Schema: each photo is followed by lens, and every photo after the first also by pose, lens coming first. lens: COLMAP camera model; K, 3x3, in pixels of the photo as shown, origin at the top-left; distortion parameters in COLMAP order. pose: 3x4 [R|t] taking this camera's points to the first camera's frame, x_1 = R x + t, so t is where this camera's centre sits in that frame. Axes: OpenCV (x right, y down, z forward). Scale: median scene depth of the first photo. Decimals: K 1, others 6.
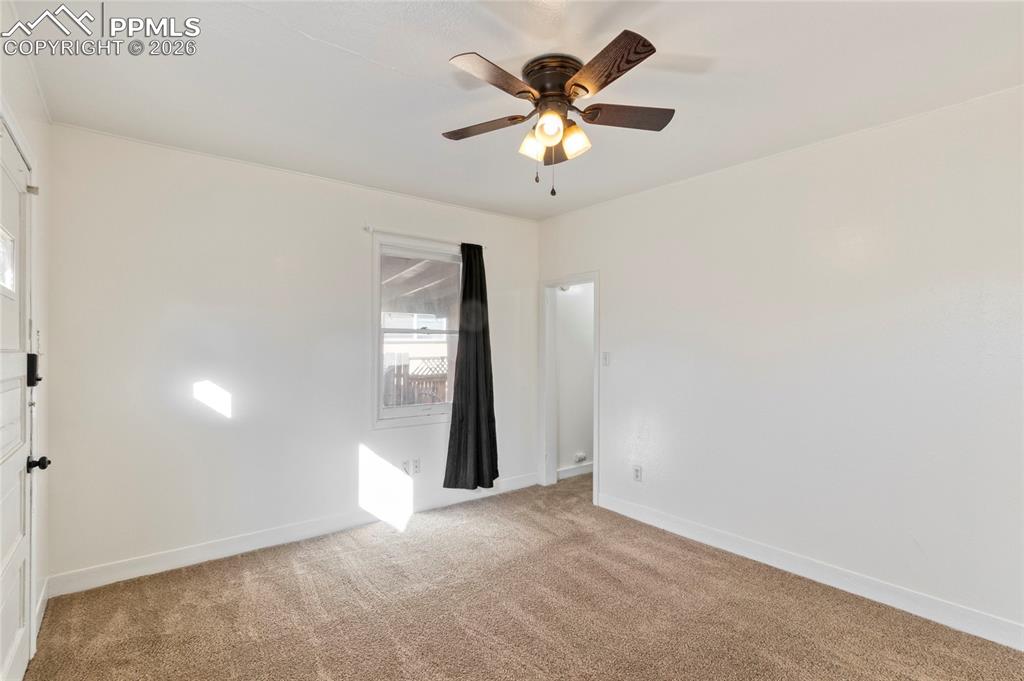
lens RADIAL K [[491.2, 0, 482.1], [0, 491.2, 343.8], [0, 0, 1]] dist [-0.000442, -0.000046]
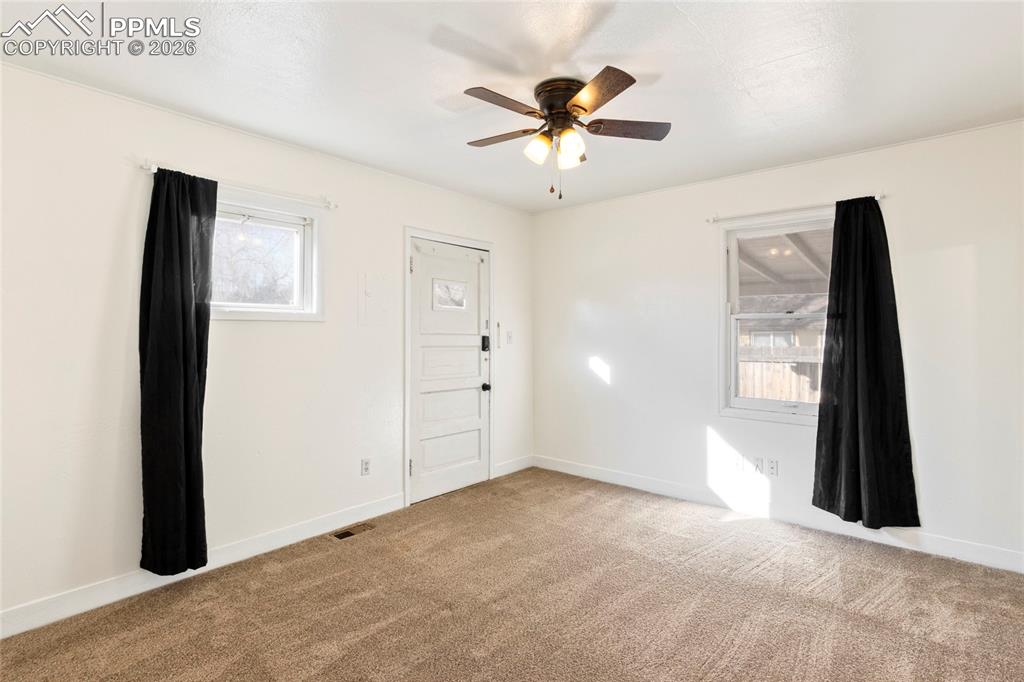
lens RADIAL K [[499.3, 0, 509.0], [0, 499.3, 332.7], [0, 0, 1]] dist [0.000829, 0.000191]
pose [[0.211315, -0.003482, -0.977412, 0.702994], [-0.000011, 0.999994, -0.003564, 0.007424], [0.977418, 0.000764, 0.211314, 0.358985]]
